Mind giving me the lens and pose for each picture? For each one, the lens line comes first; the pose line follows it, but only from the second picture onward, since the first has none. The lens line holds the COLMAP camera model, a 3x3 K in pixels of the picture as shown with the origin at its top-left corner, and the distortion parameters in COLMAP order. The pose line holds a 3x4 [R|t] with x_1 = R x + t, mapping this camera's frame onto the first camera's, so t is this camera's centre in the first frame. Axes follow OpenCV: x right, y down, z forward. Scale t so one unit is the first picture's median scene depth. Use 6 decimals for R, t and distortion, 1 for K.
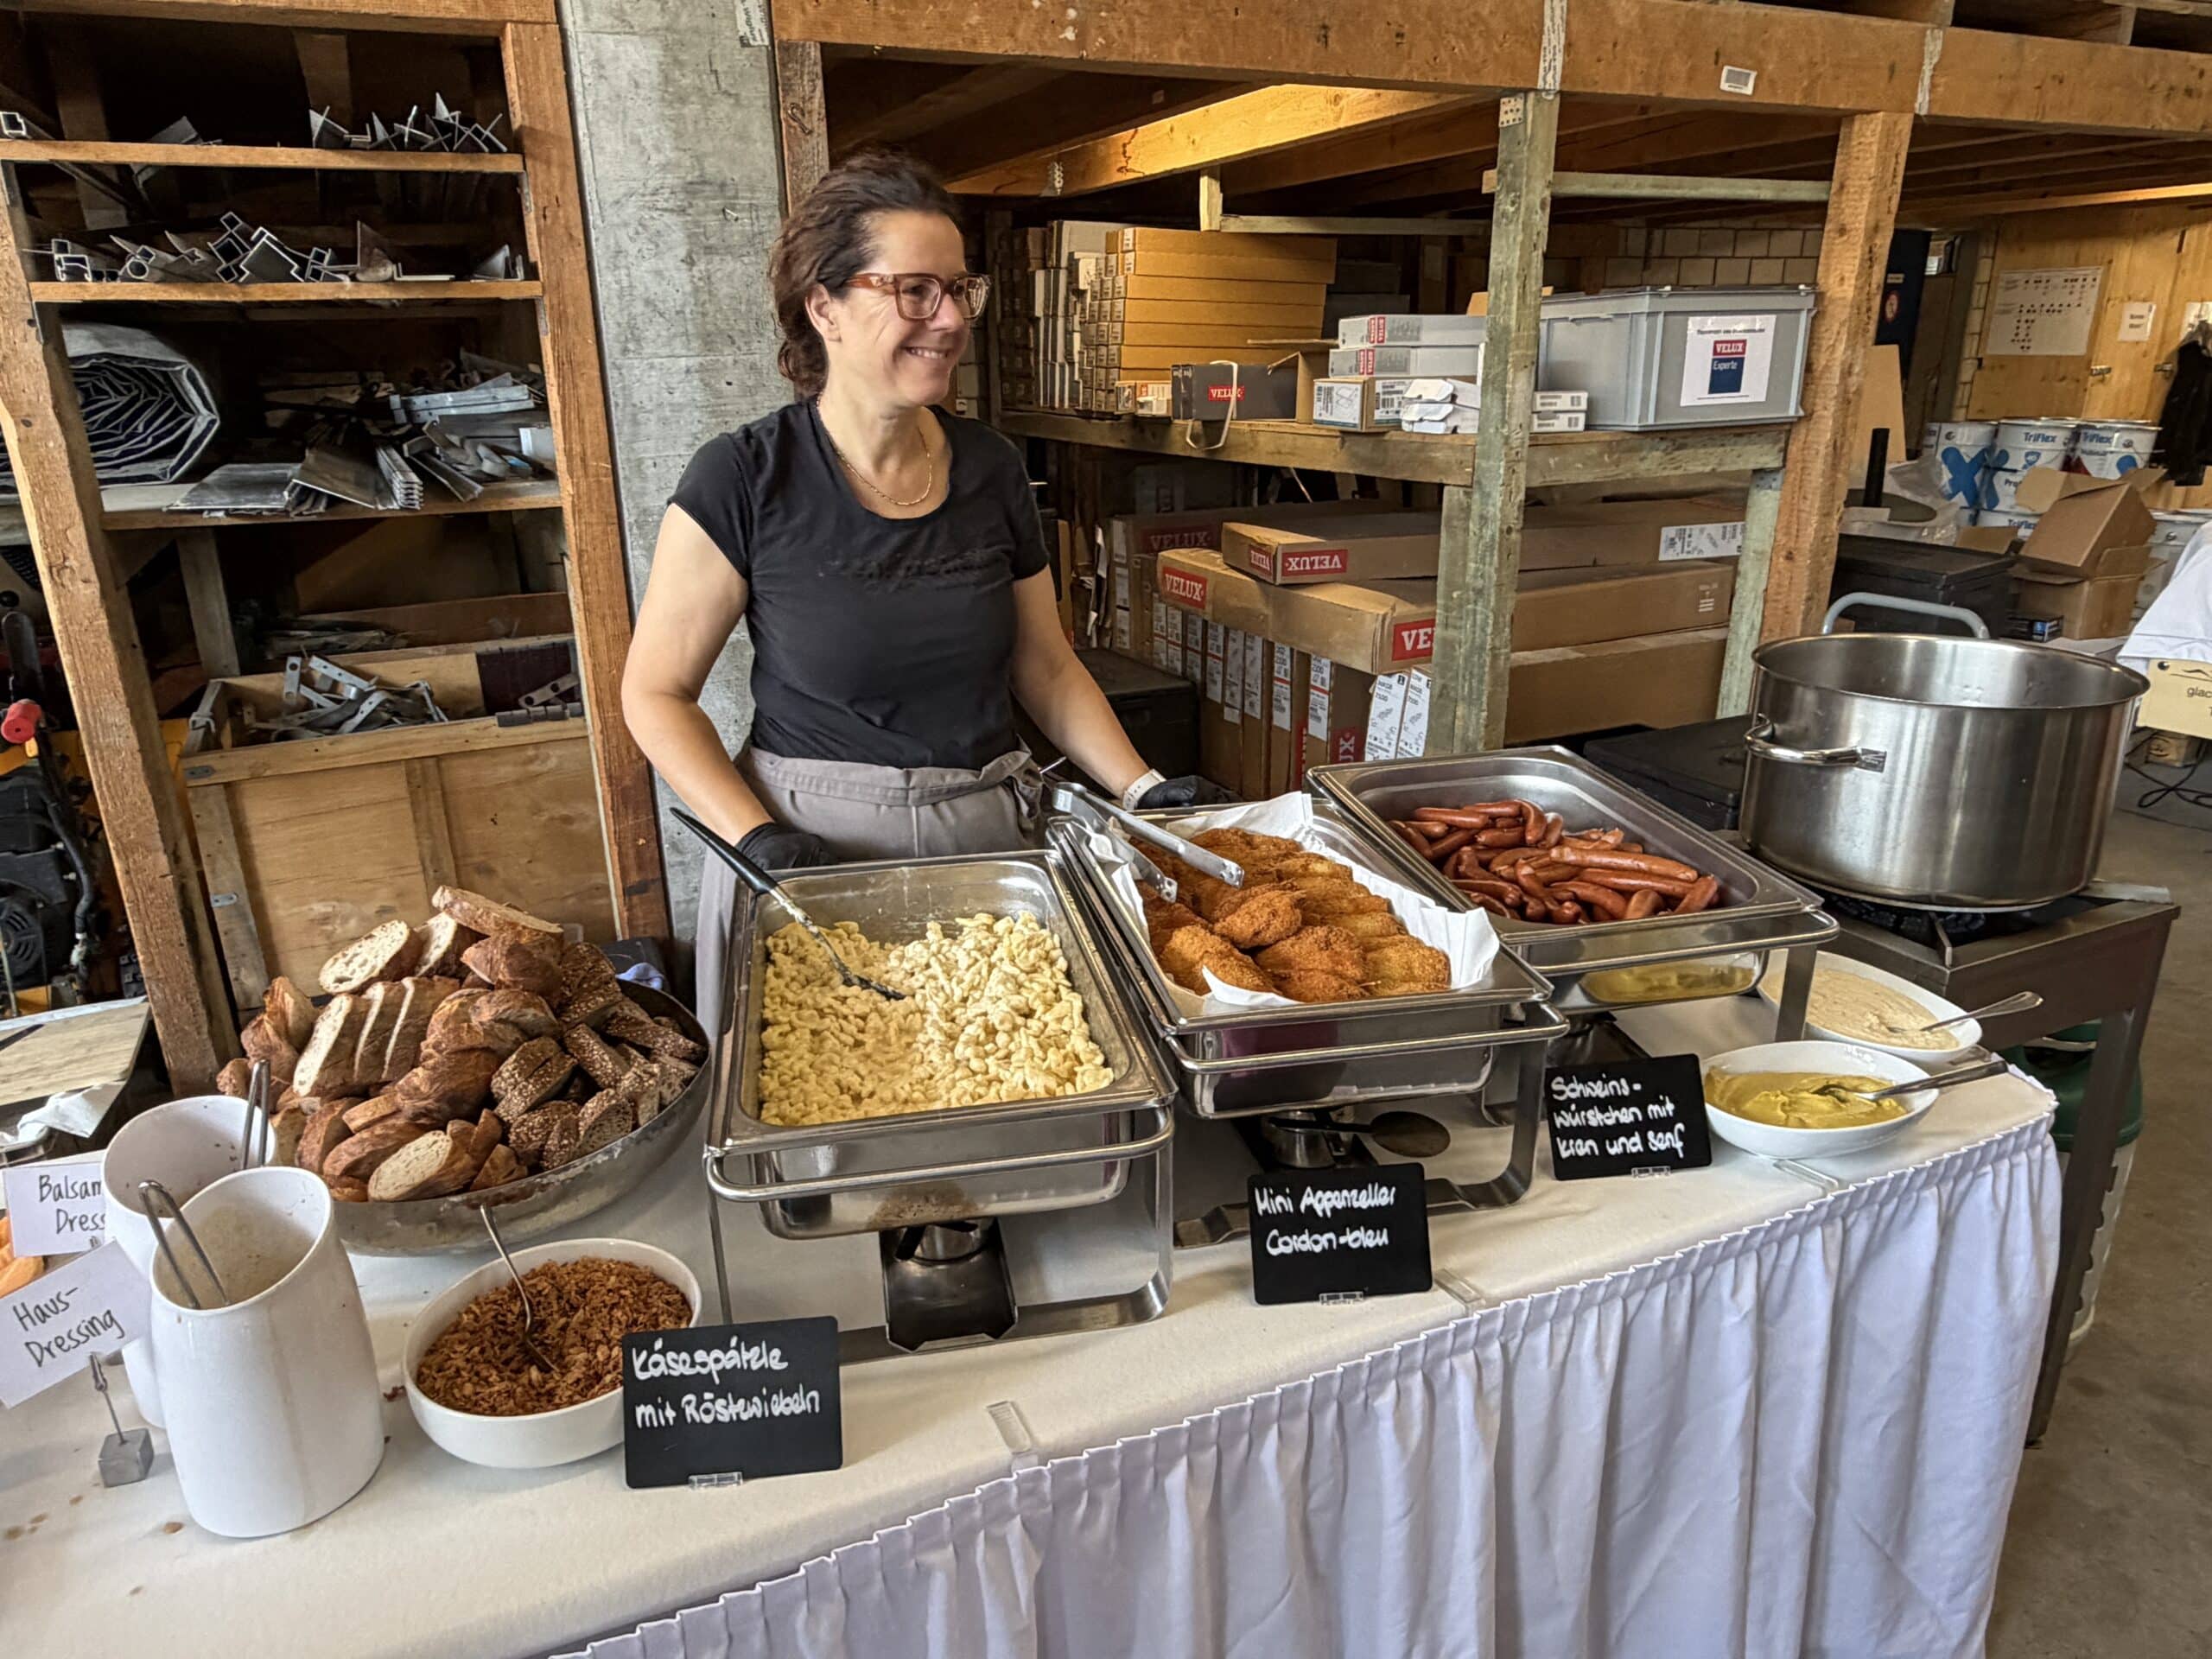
lens RADIAL K [[1421.3, 0, 1094.8], [0, 1421.3, 829.0], [0, 0, 1]] dist [-0.002833, 0.001695]
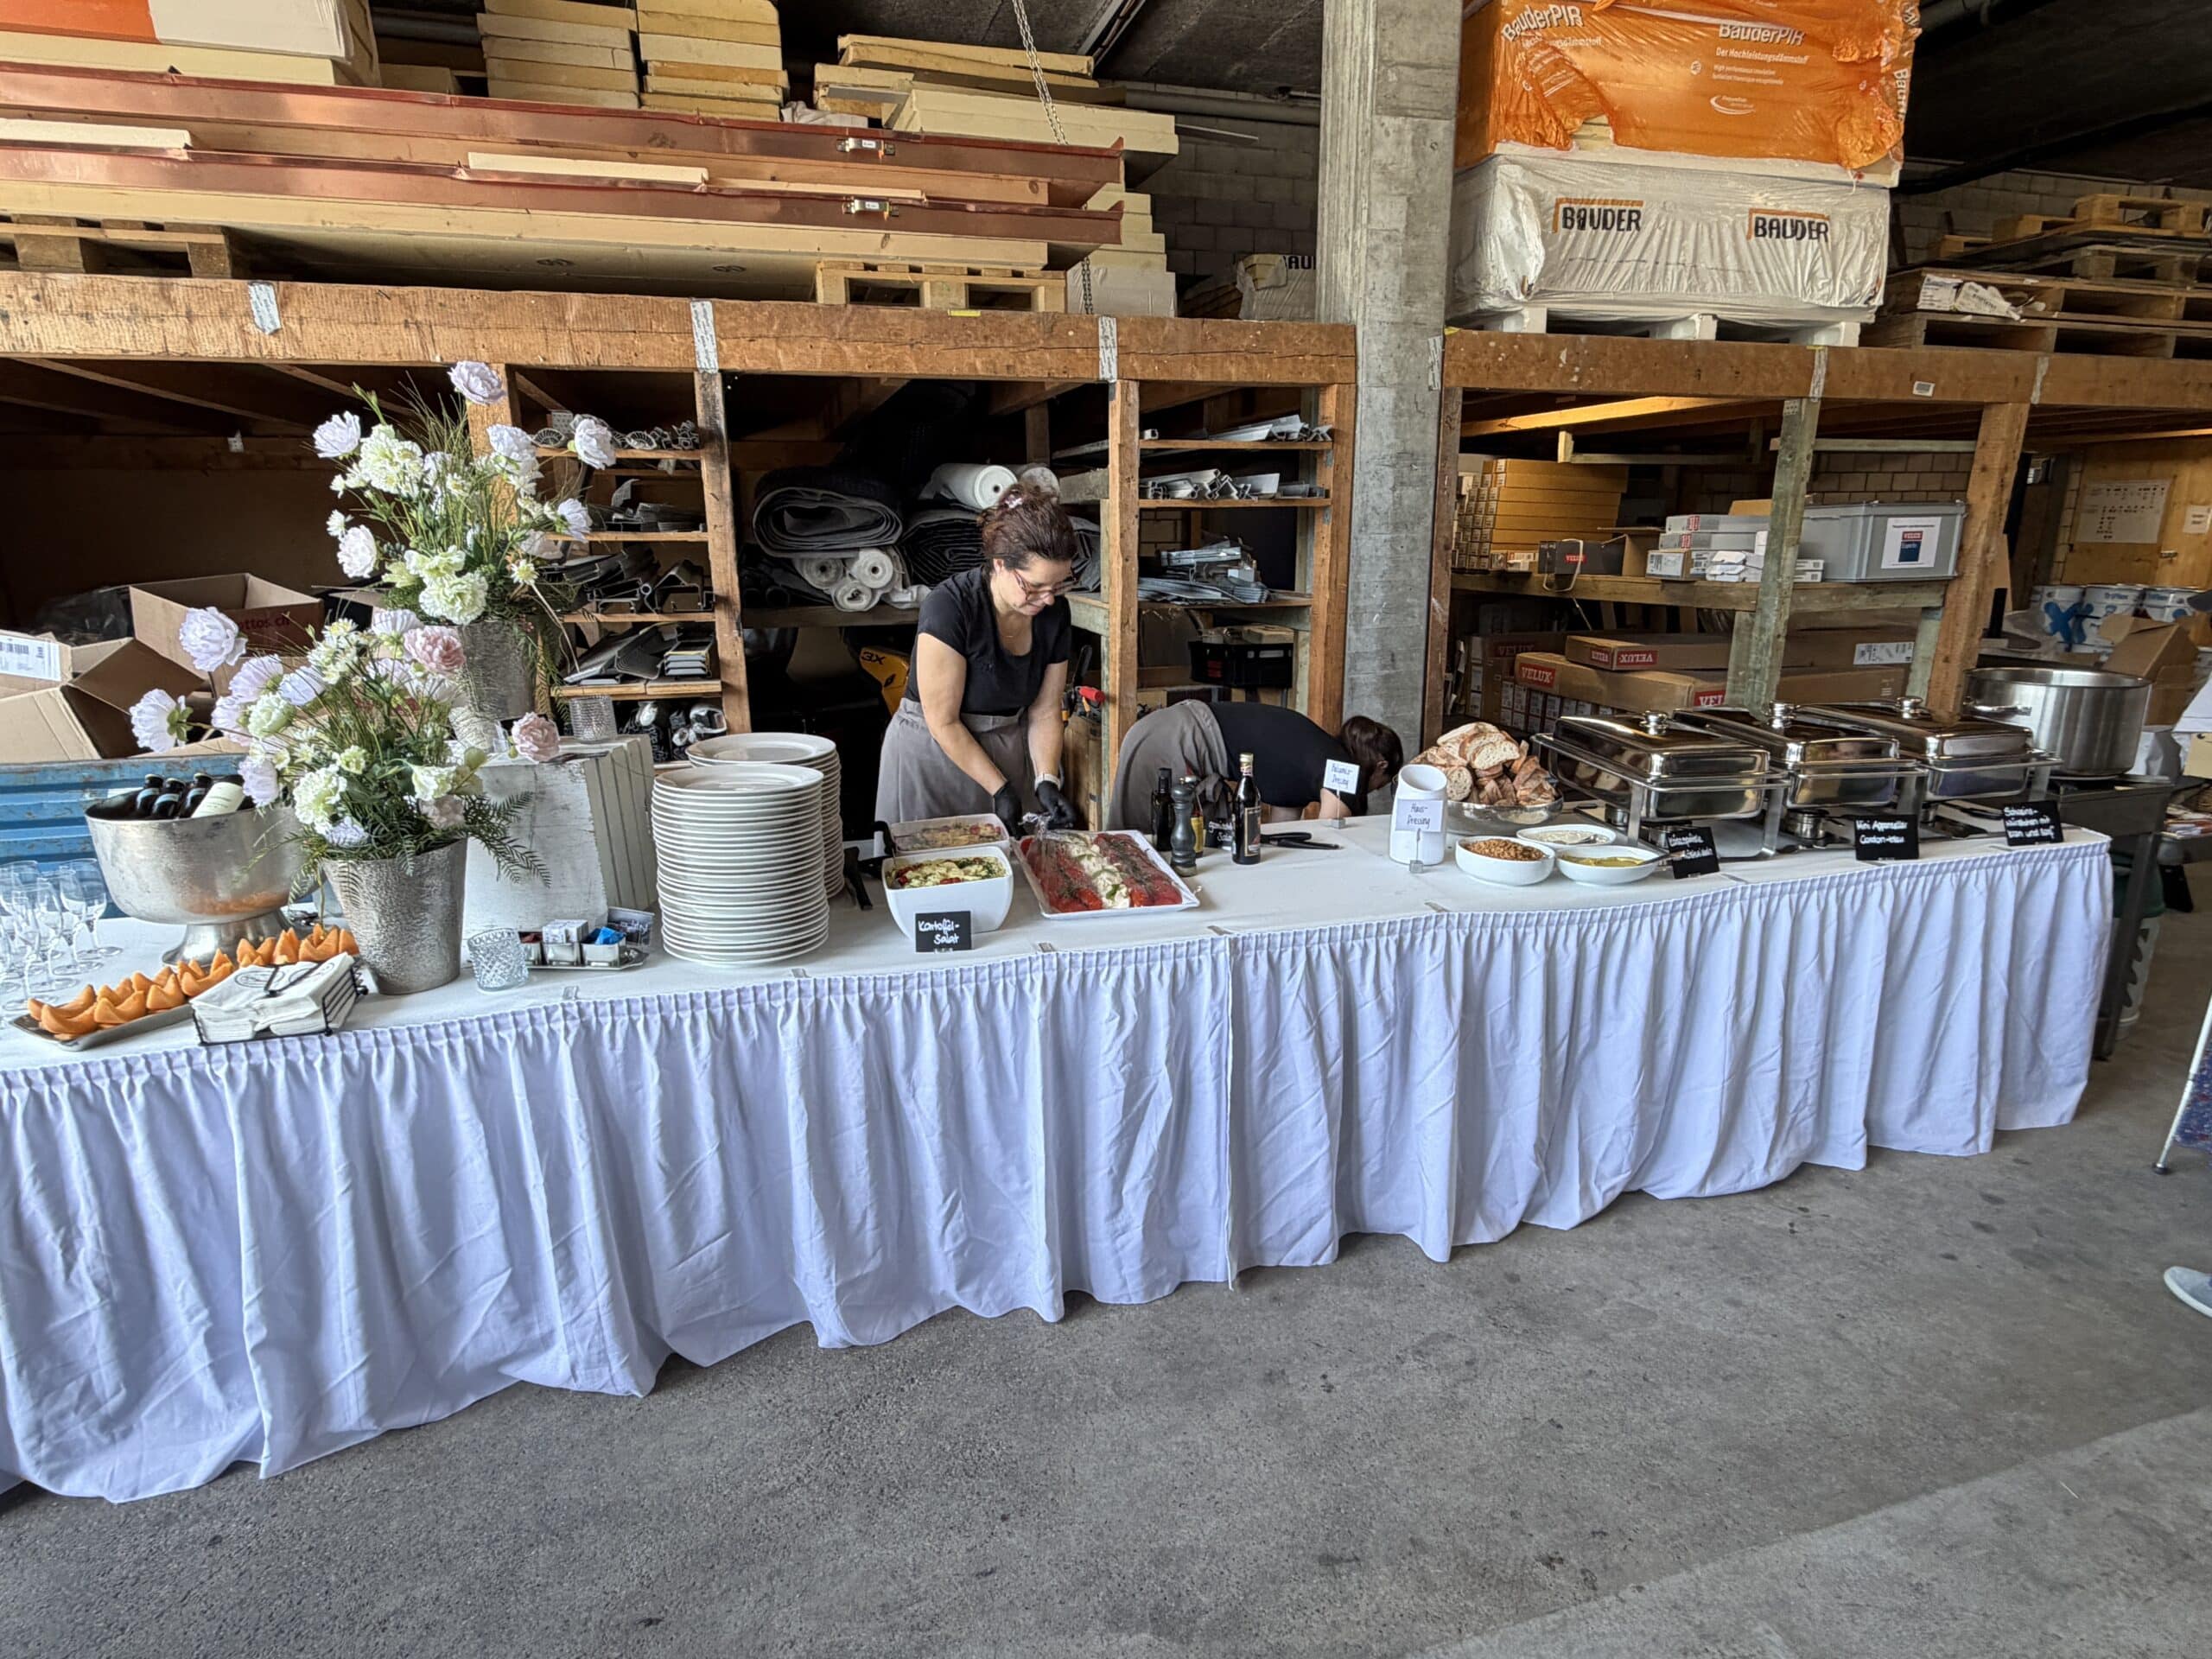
lens RADIAL K [[1164.4, 0, 1115.2], [0, 1164.4, 827.1], [0, 0, 1]] dist [-0.005017, 0.000985]
pose [[0.990137, 0.045012, -0.132672, -0.288306], [-0.054628, 0.996068, -0.069751, 0.153199], [0.129011, 0.076311, 0.988703, -0.457645]]
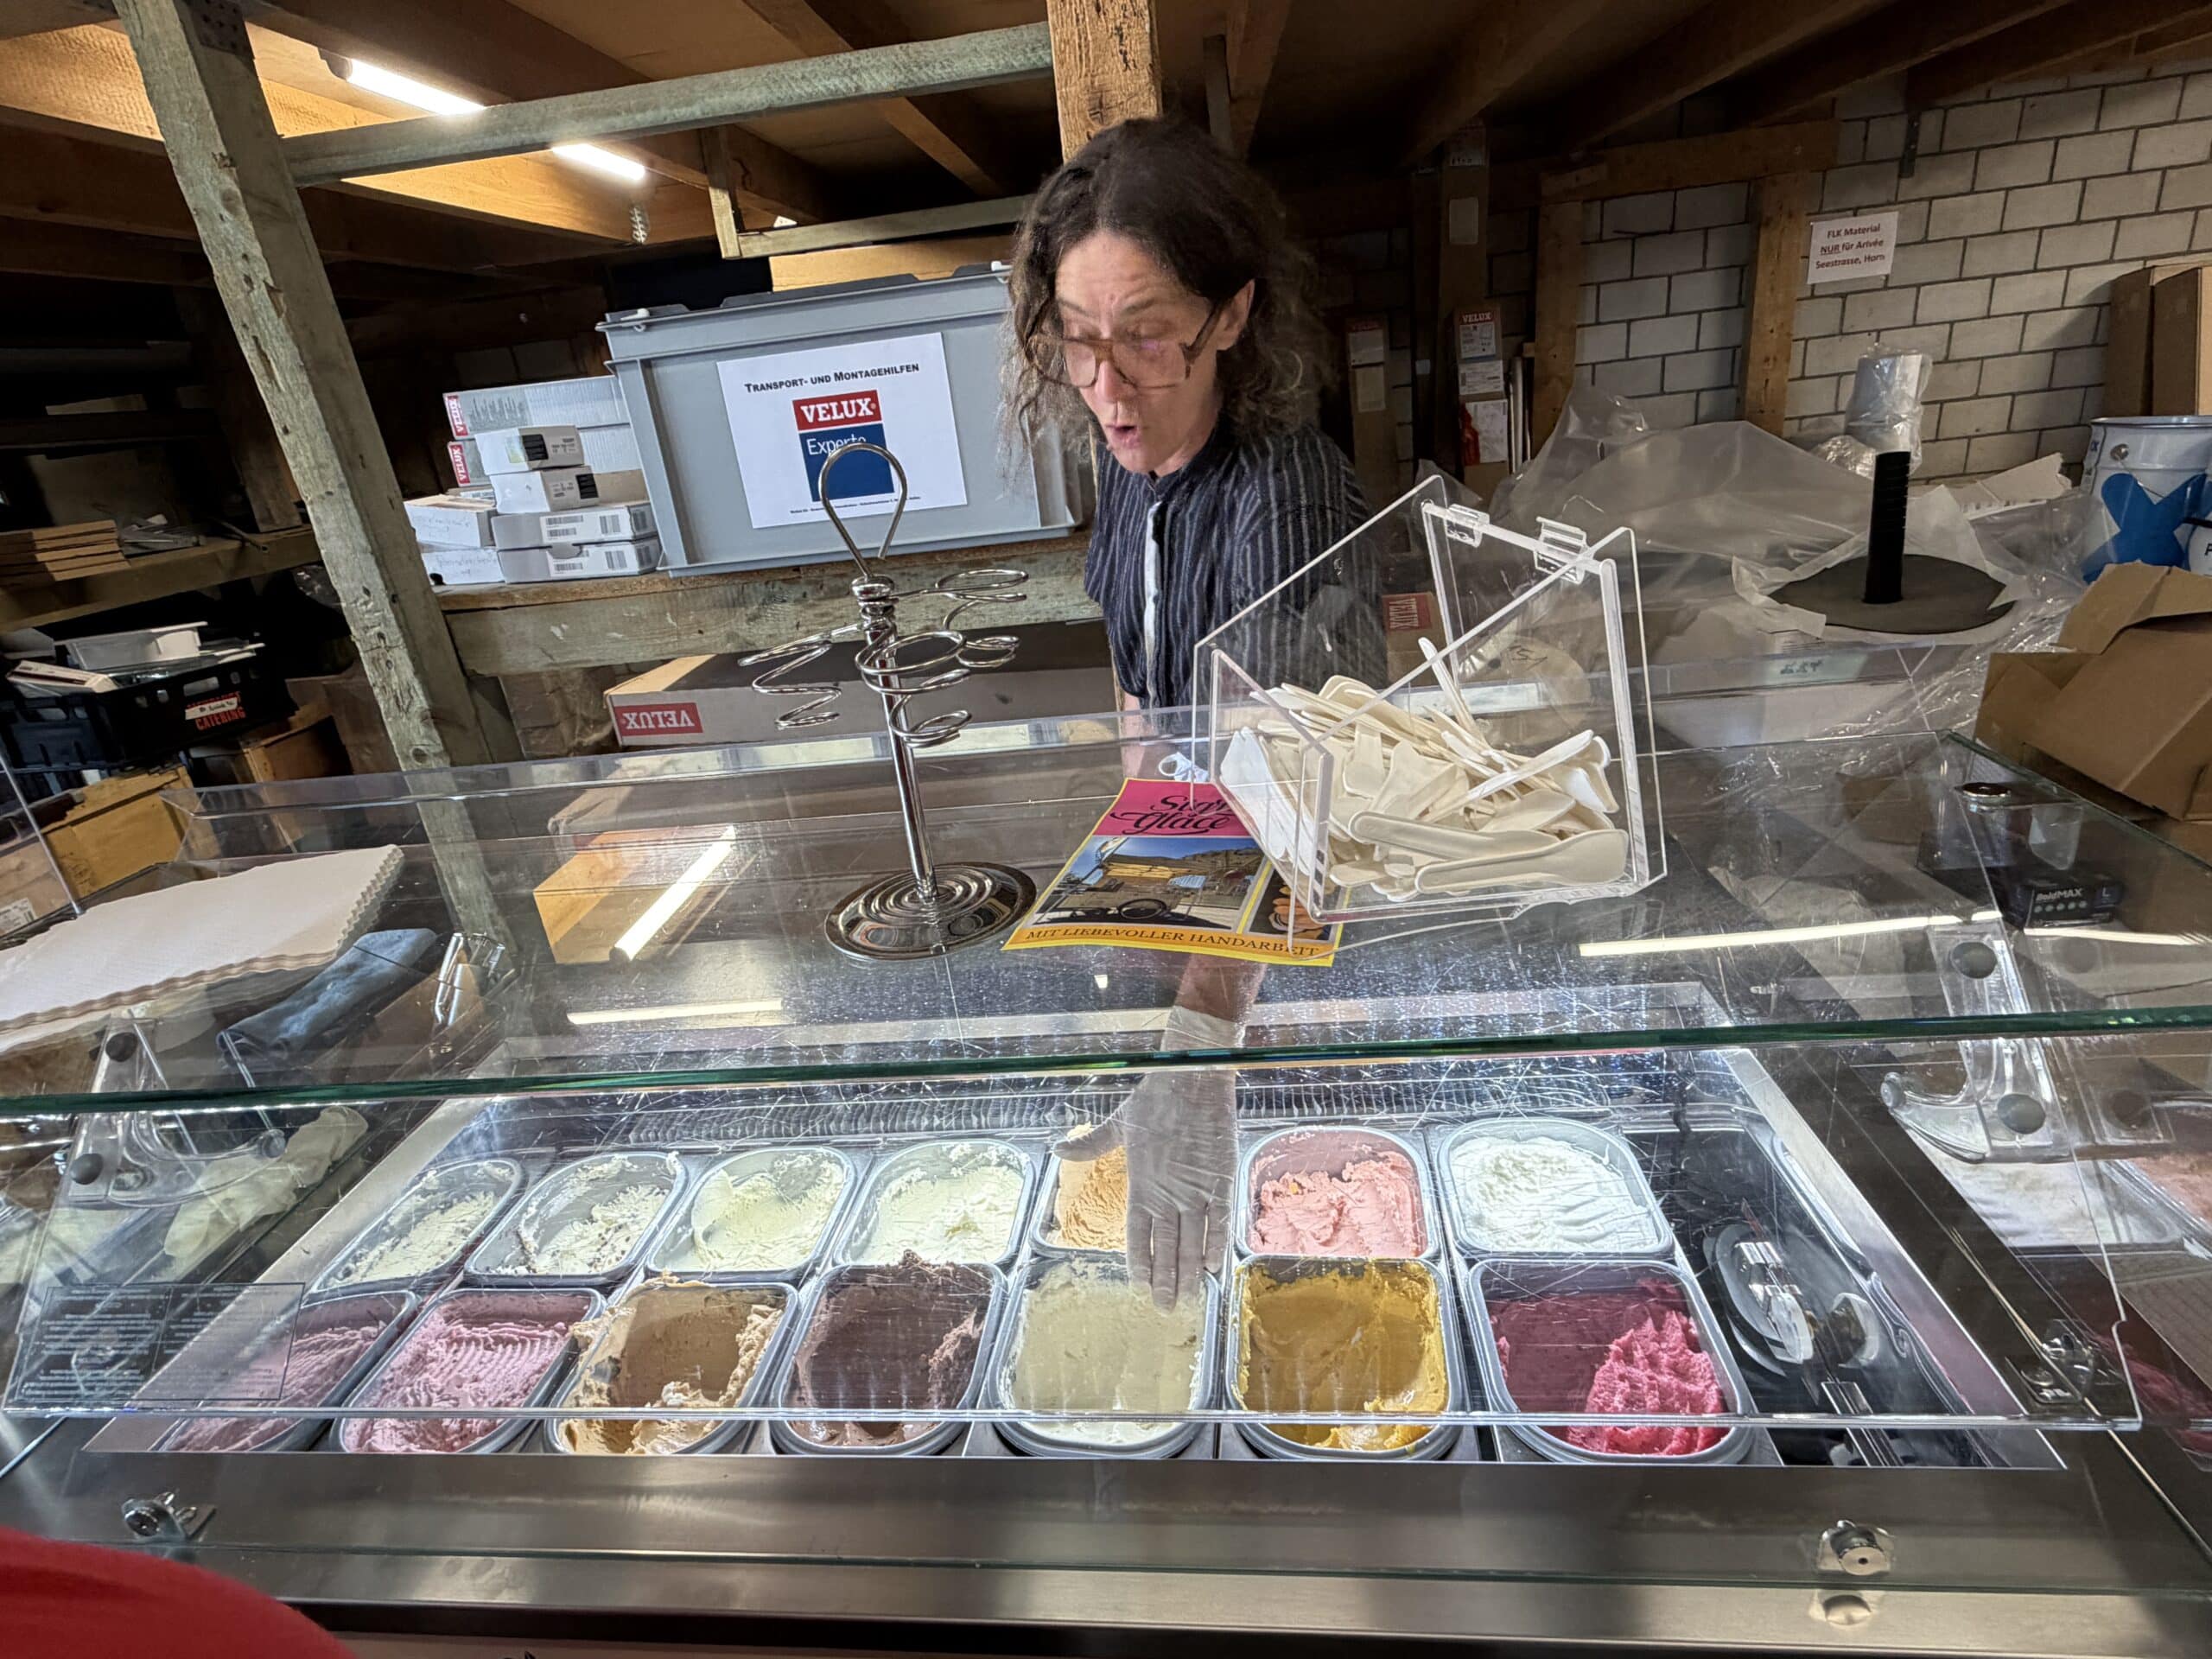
lens RADIAL K [[1152.5, 0, 1114.2], [0, 1152.5, 847.8], [0, 0, 1]] dist [0.004606, 0.000815]
pose [[0.875931, 0.111820, -0.469298, 0.721416], [-0.068687, 0.991764, 0.108105, -0.223054], [0.477521, -0.062458, 0.876397, 0.640732]]
